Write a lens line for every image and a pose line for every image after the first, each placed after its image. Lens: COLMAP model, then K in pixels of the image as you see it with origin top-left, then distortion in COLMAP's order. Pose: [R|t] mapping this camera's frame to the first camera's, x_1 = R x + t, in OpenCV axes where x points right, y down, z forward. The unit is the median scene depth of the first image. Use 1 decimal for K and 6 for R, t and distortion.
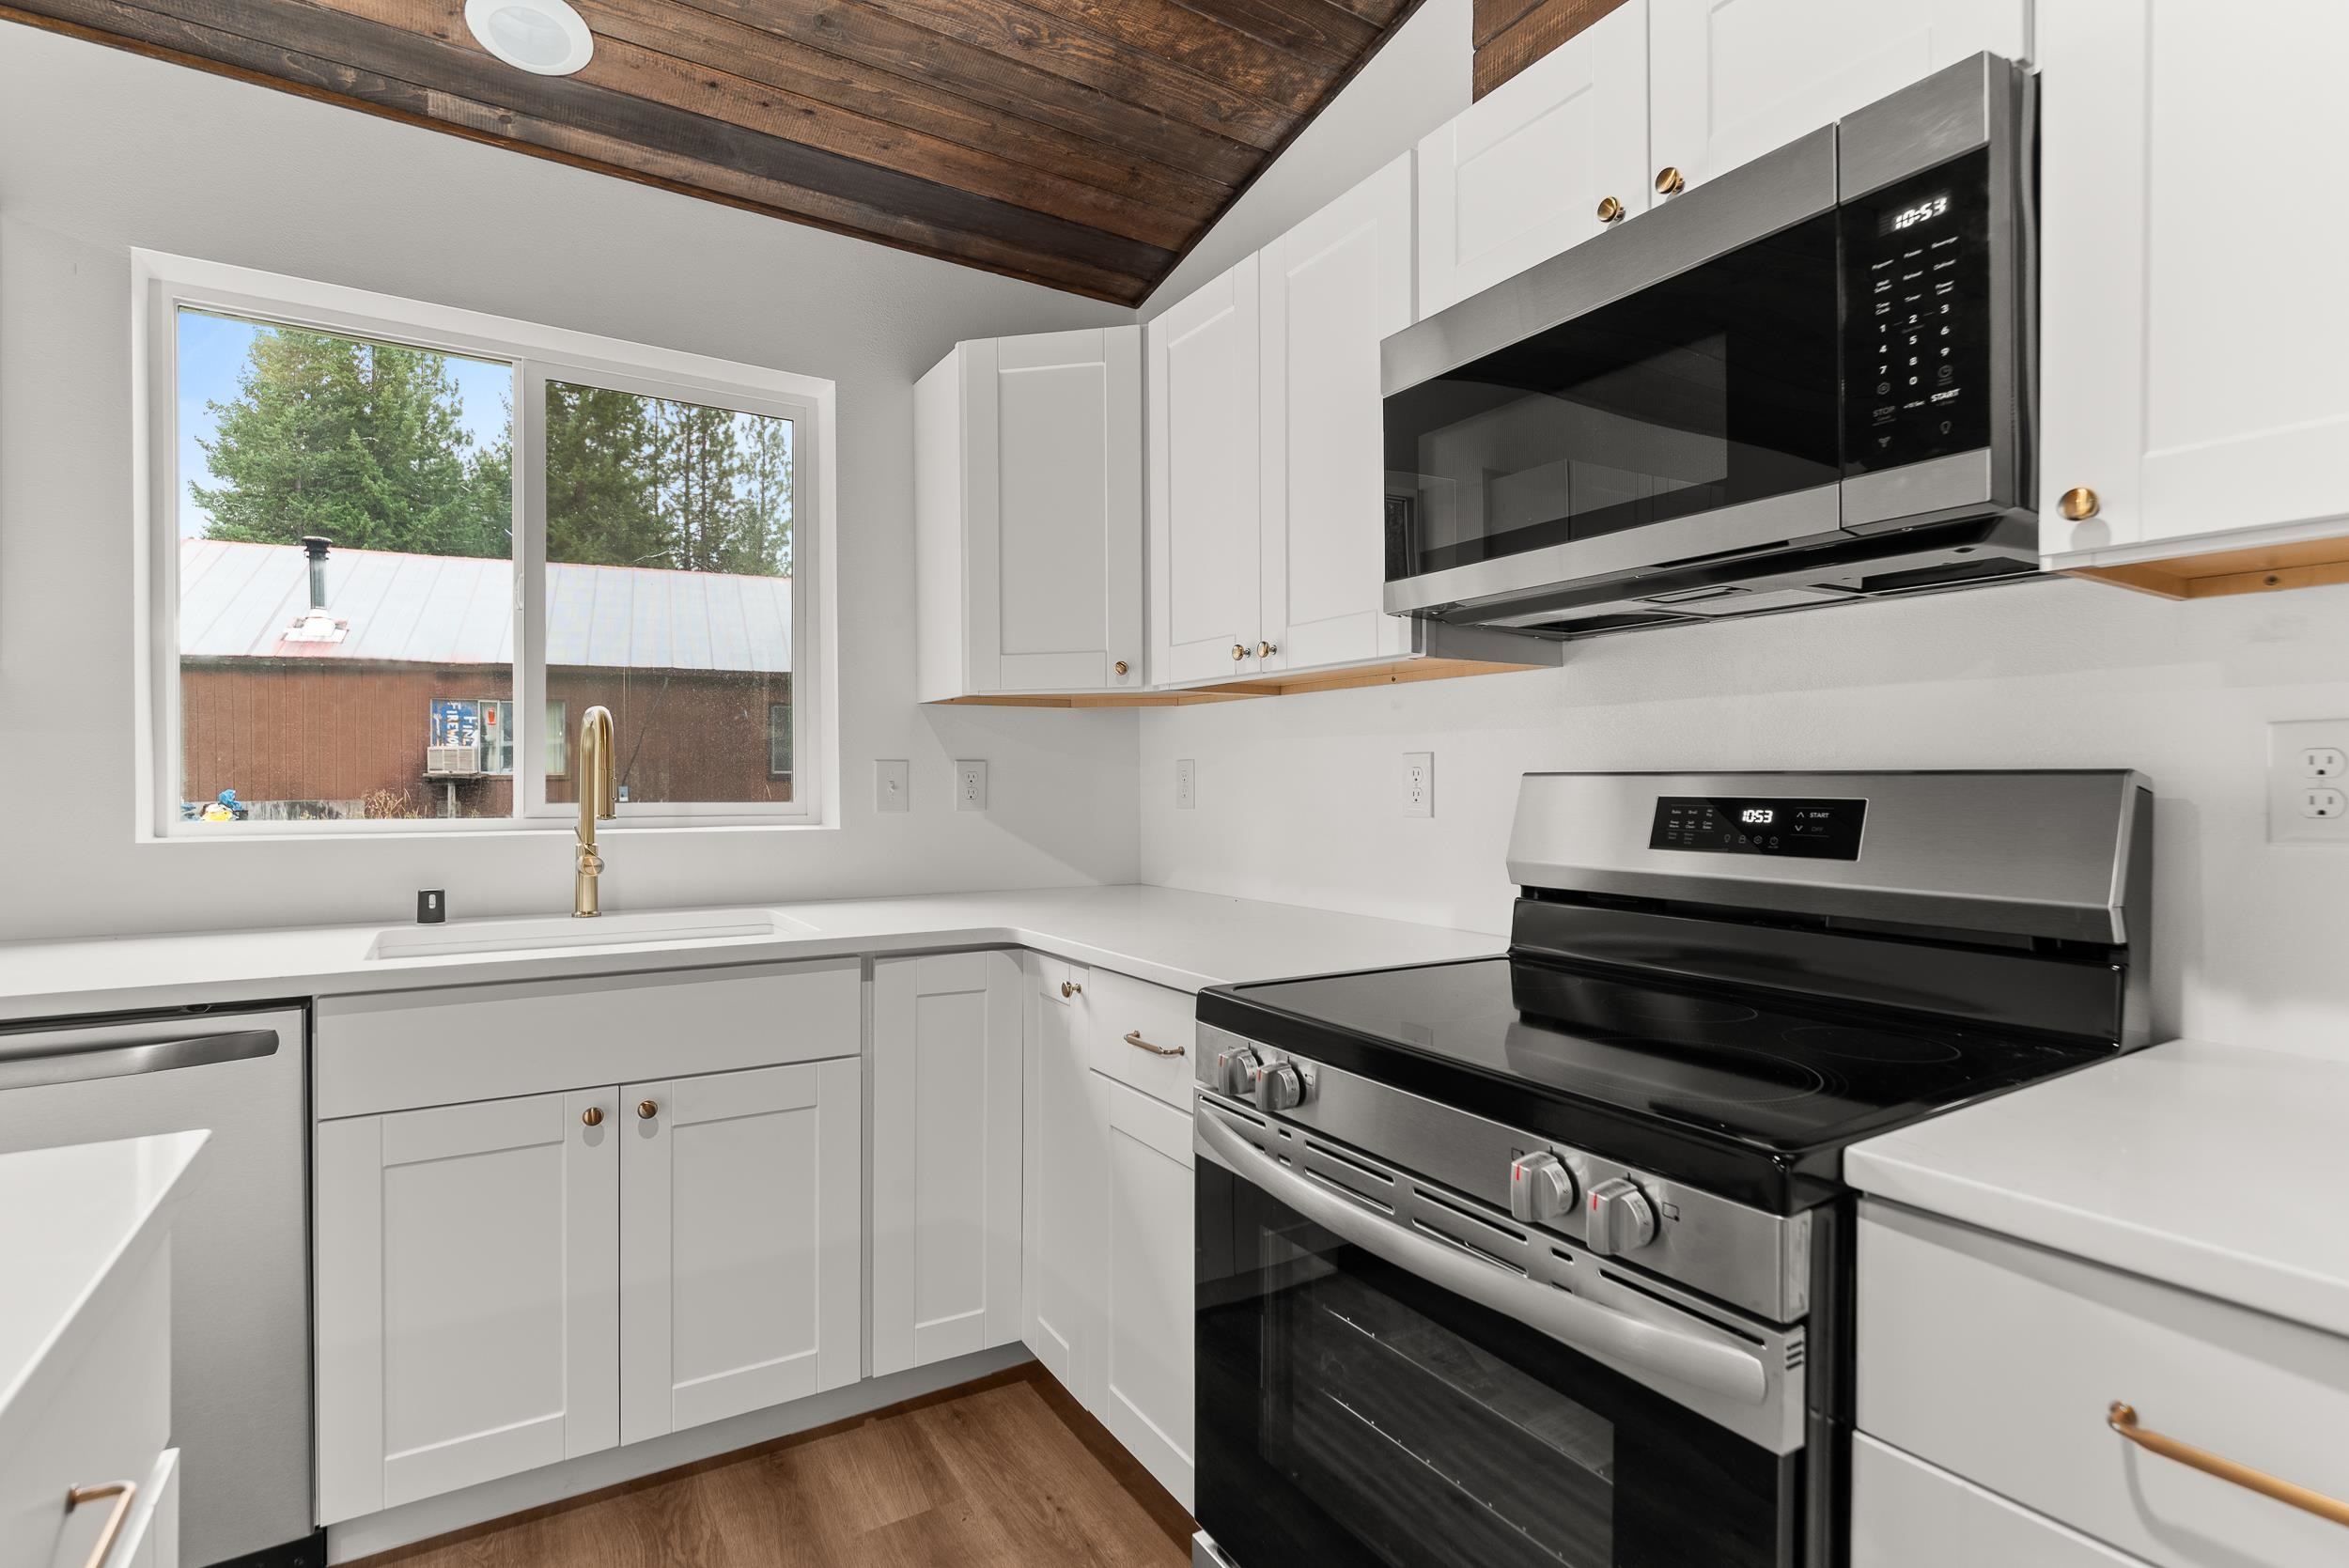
lens RADIAL K [[1149.2, 0, 1106.1], [0, 1149.2, 786.9], [0, 0, 1]] dist [0.006310, -0.000384]
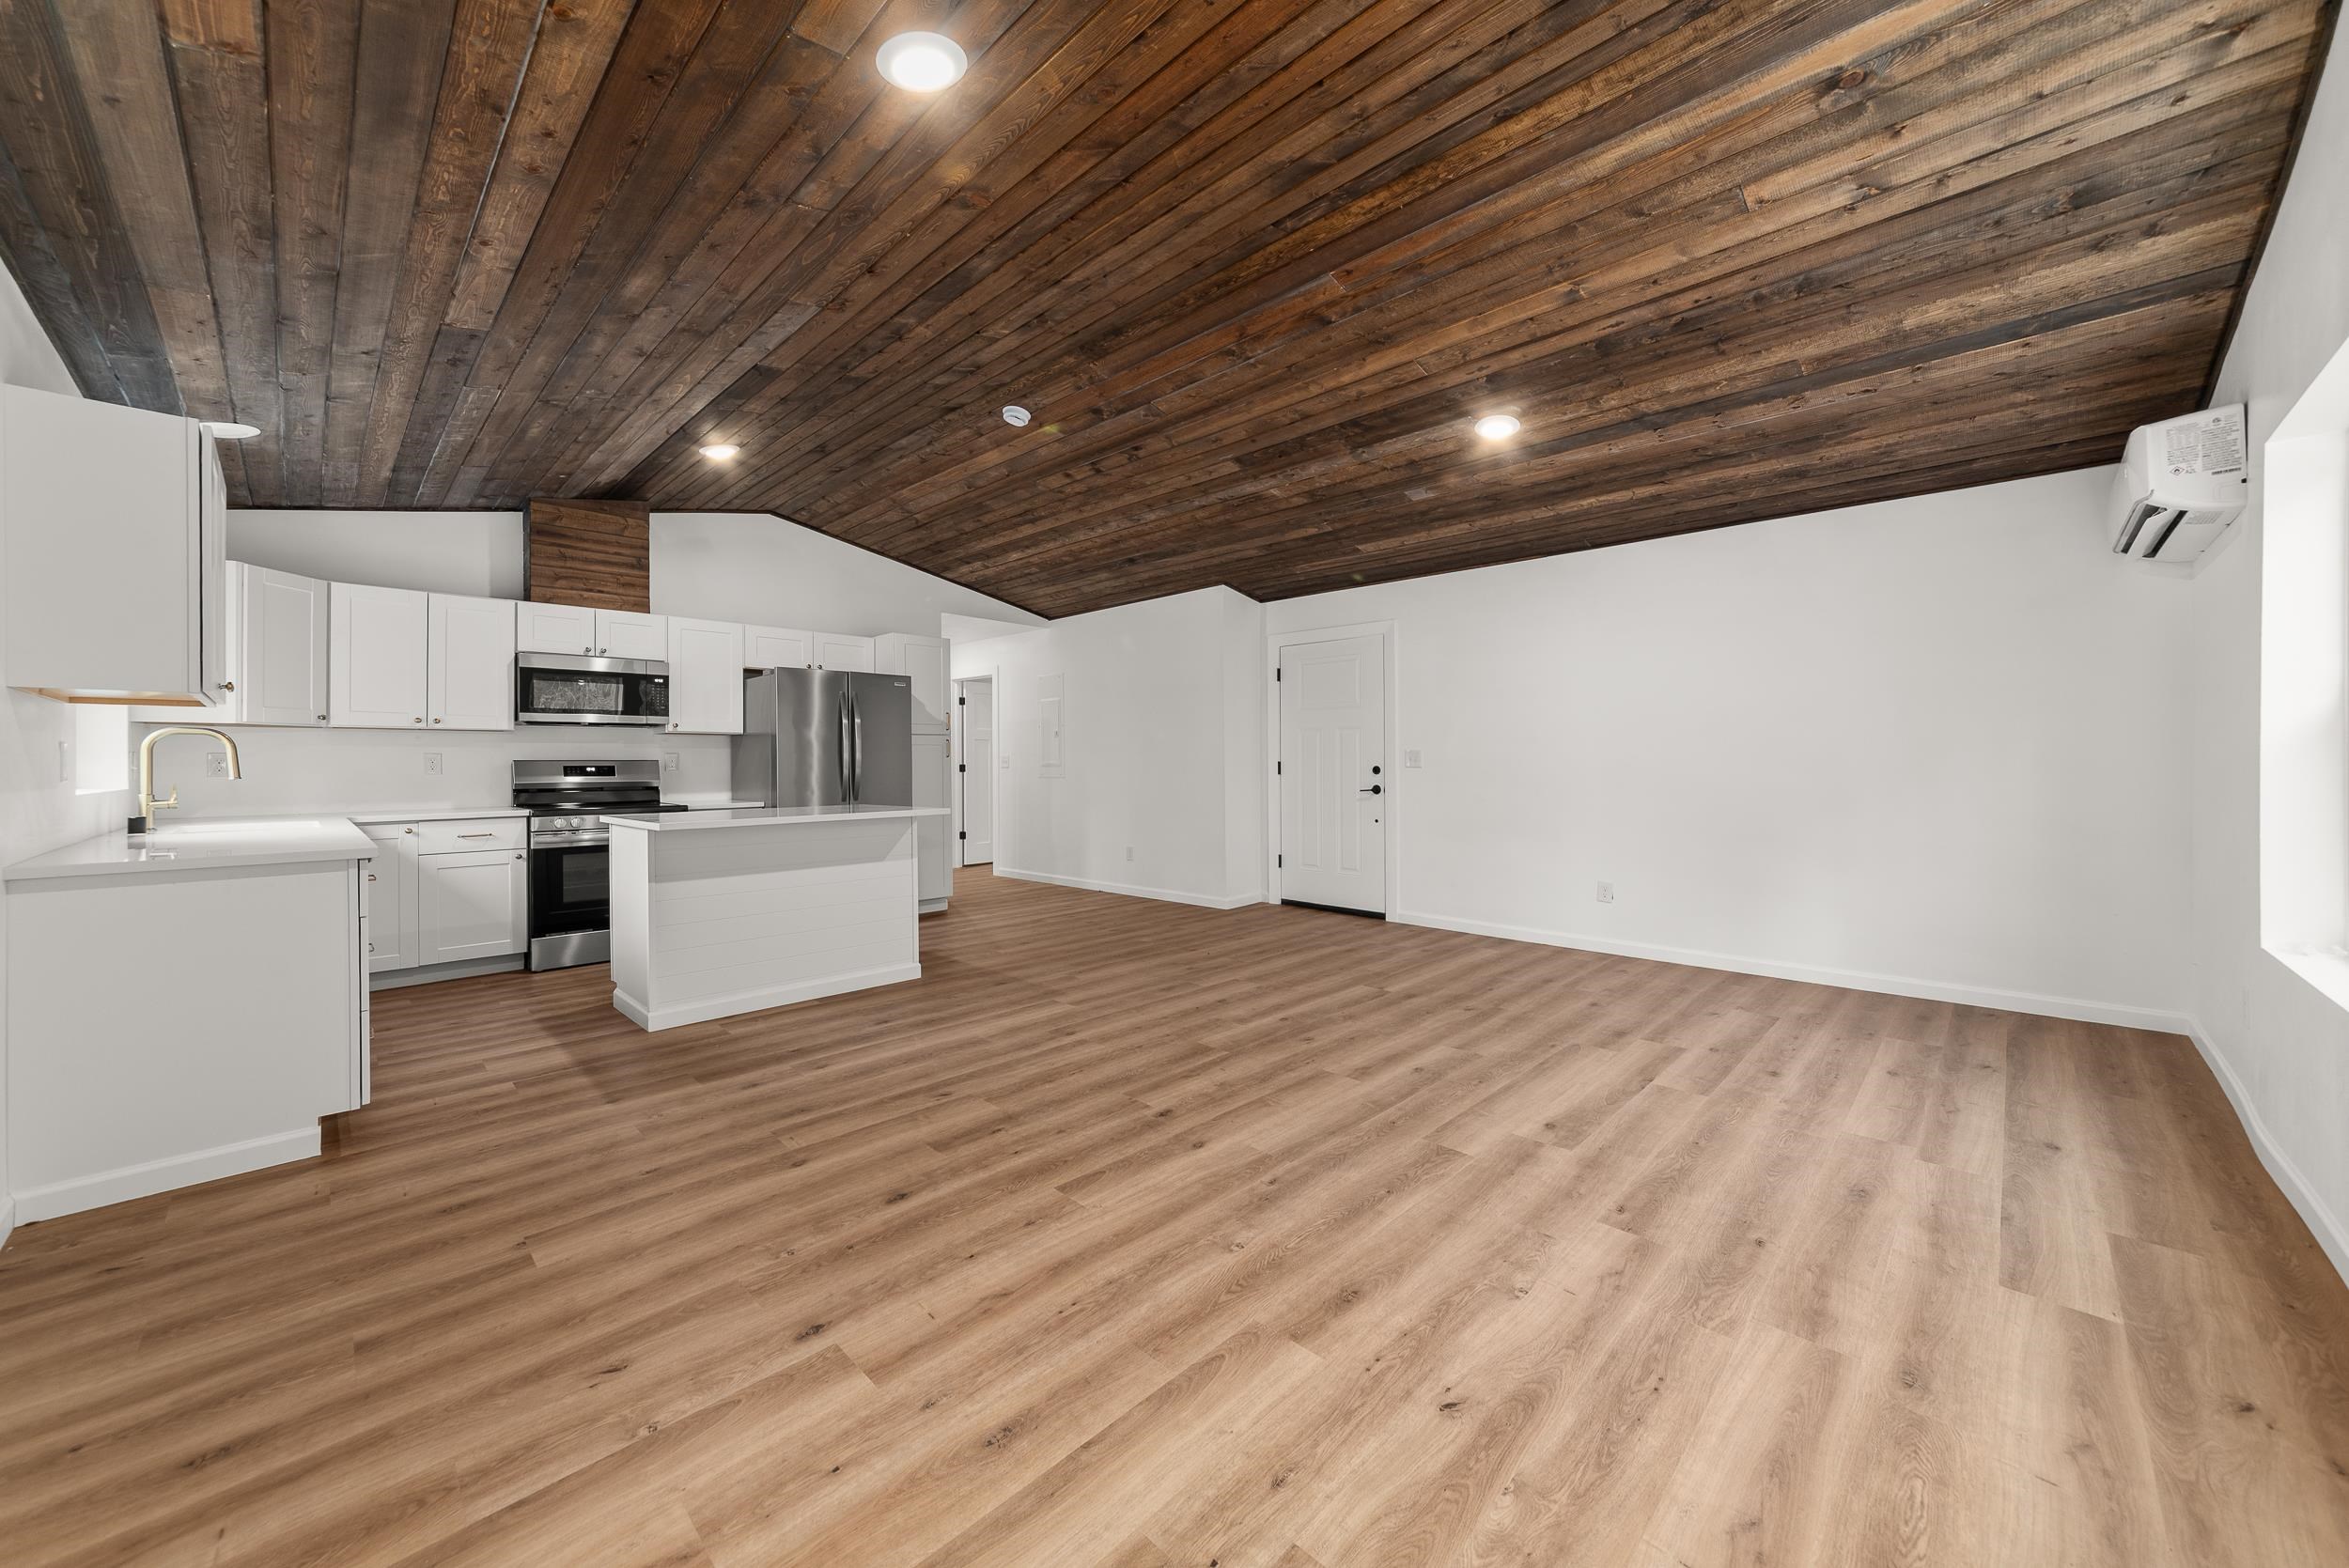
lens RADIAL K [[857.8, 0, 1193.4], [0, 857.8, 759.4], [0, 0, 1]] dist [-0.000839, -0.000105]
pose [[-0.271926, 0.010438, 0.962261, -2.581903], [0.009581, 0.999921, -0.008139, 0.024832], [-0.962270, 0.007006, -0.272005, -0.346697]]
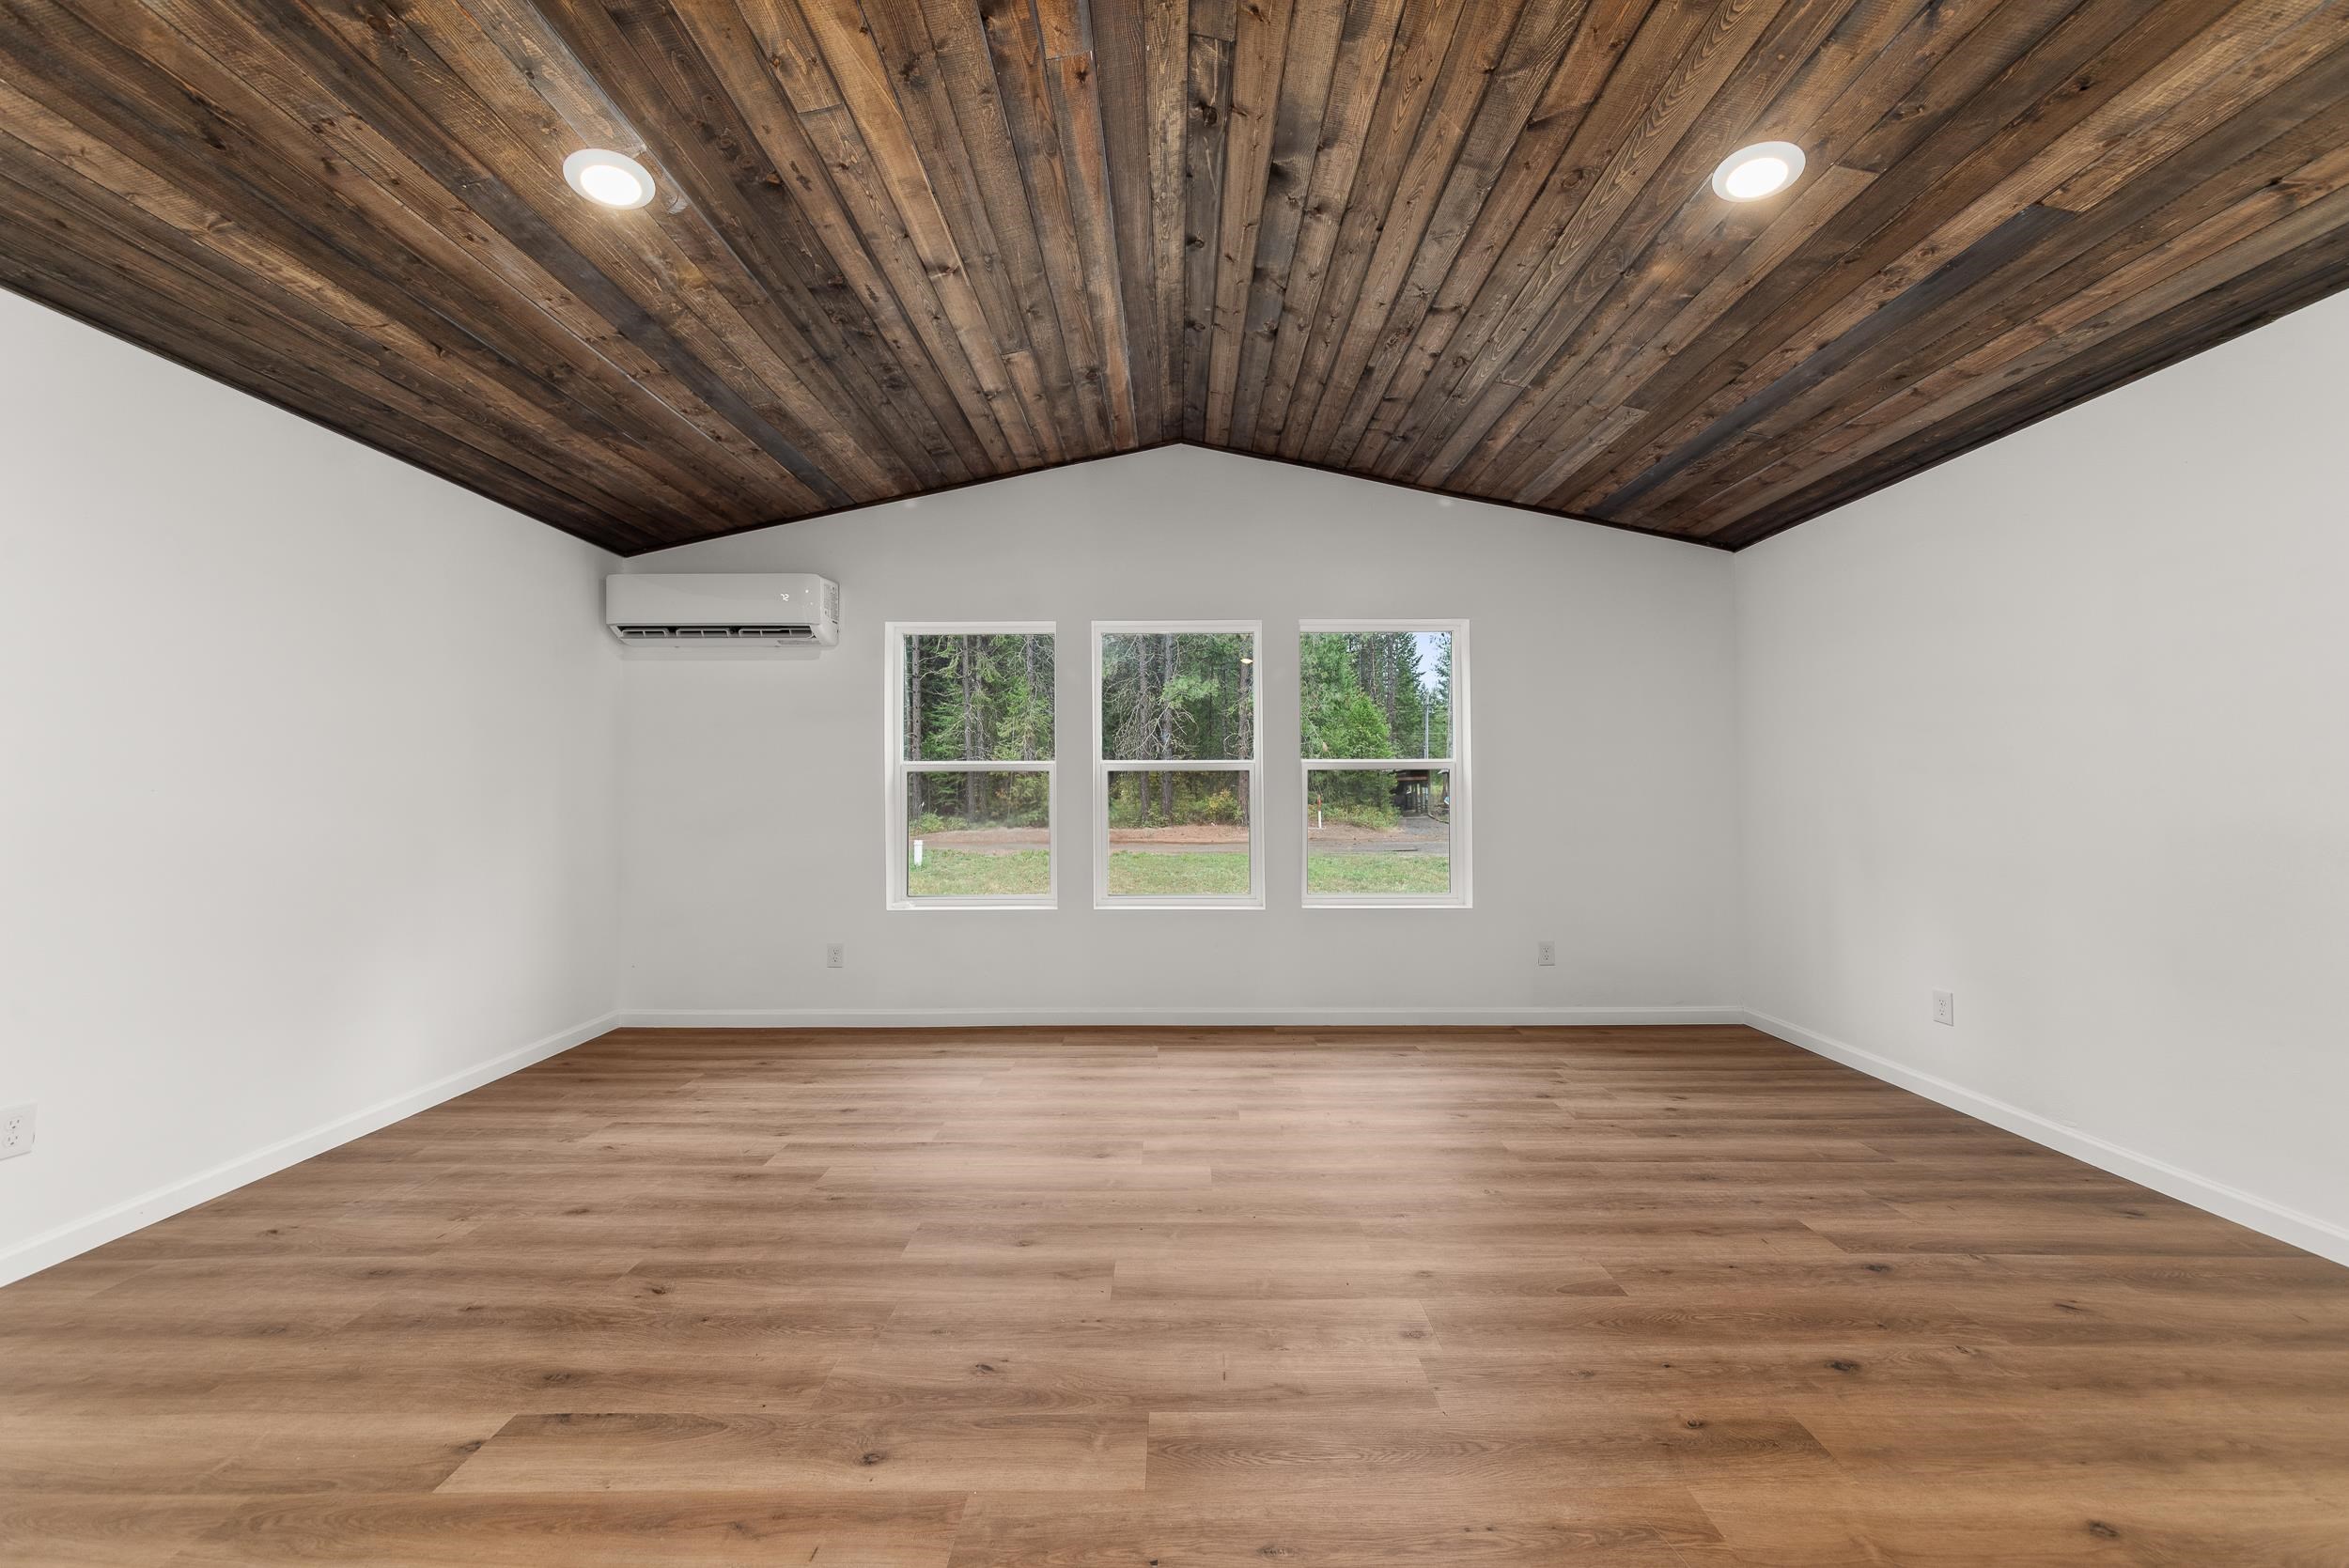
lens RADIAL K [[857.8, 0, 1181.6], [0, 857.8, 778.3], [0, 0, 1]] dist [-0.000839, -0.000105]
pose [[-0.491768, -0.009880, -0.870670, -0.407843], [0.004000, 0.999899, -0.013606, -0.005735], [0.870717, -0.010173, -0.491679, -0.425410]]
